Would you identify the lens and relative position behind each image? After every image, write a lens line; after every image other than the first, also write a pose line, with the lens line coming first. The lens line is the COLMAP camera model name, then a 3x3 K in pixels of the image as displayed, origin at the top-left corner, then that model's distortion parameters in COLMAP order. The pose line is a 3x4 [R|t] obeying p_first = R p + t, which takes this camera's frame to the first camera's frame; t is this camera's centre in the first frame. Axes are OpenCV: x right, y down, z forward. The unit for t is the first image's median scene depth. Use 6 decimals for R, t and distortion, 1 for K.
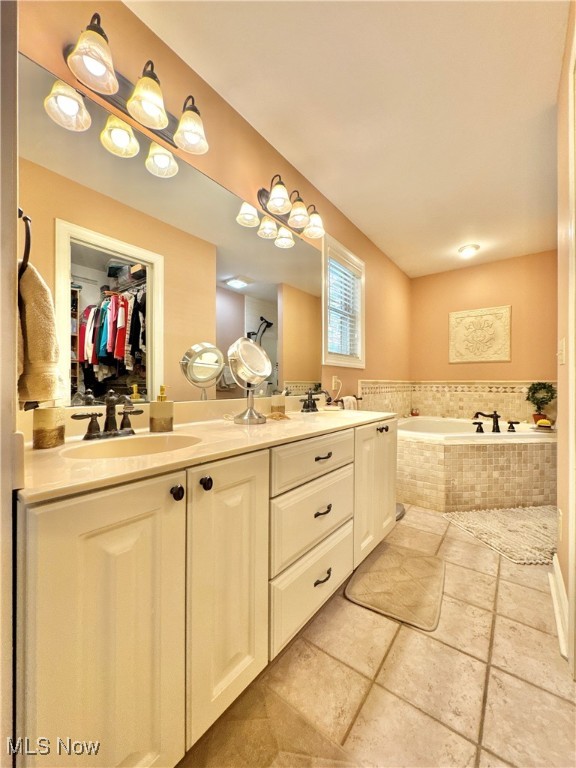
lens RADIAL K [[306.5, 0, 288.2], [0, 306.5, 382.8], [0, 0, 1]] dist [-0.004435, 0.000546]
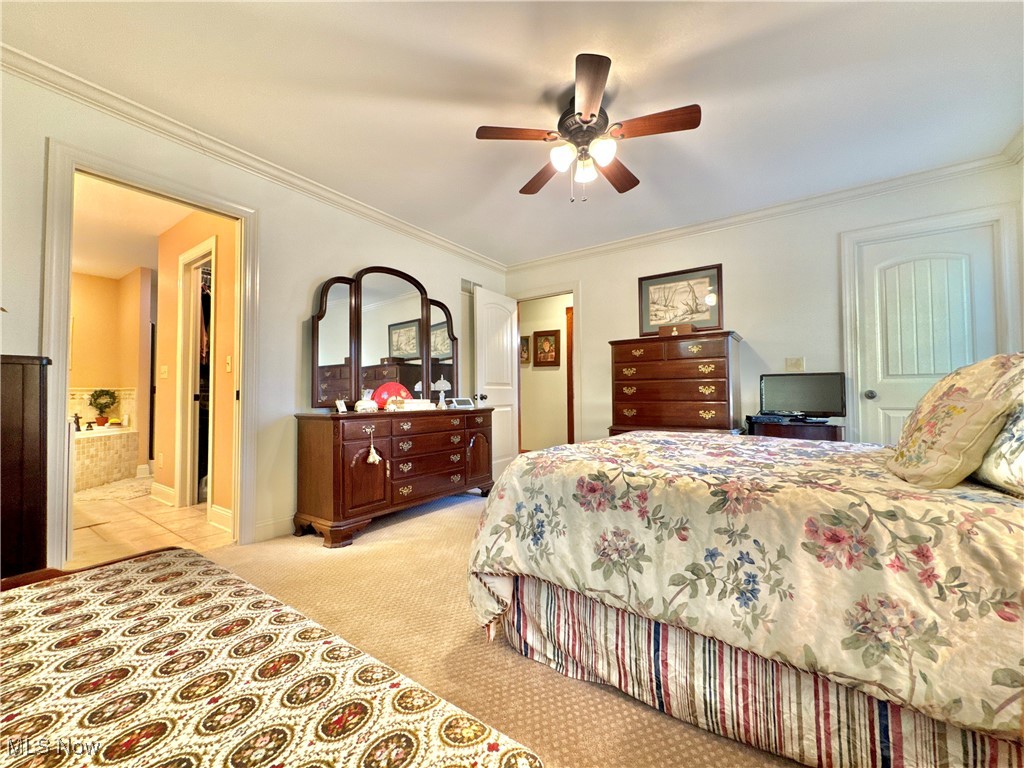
lens RADIAL K [[408.7, 0, 517.1], [0, 408.7, 385.8], [0, 0, 1]] dist [-0.004435, 0.000546]
pose [[-0.025693, 0.004005, 0.999662, -1.018840], [0.010293, 0.999940, -0.003741, 0.007901], [-0.999617, 0.010193, -0.025733, -0.714446]]
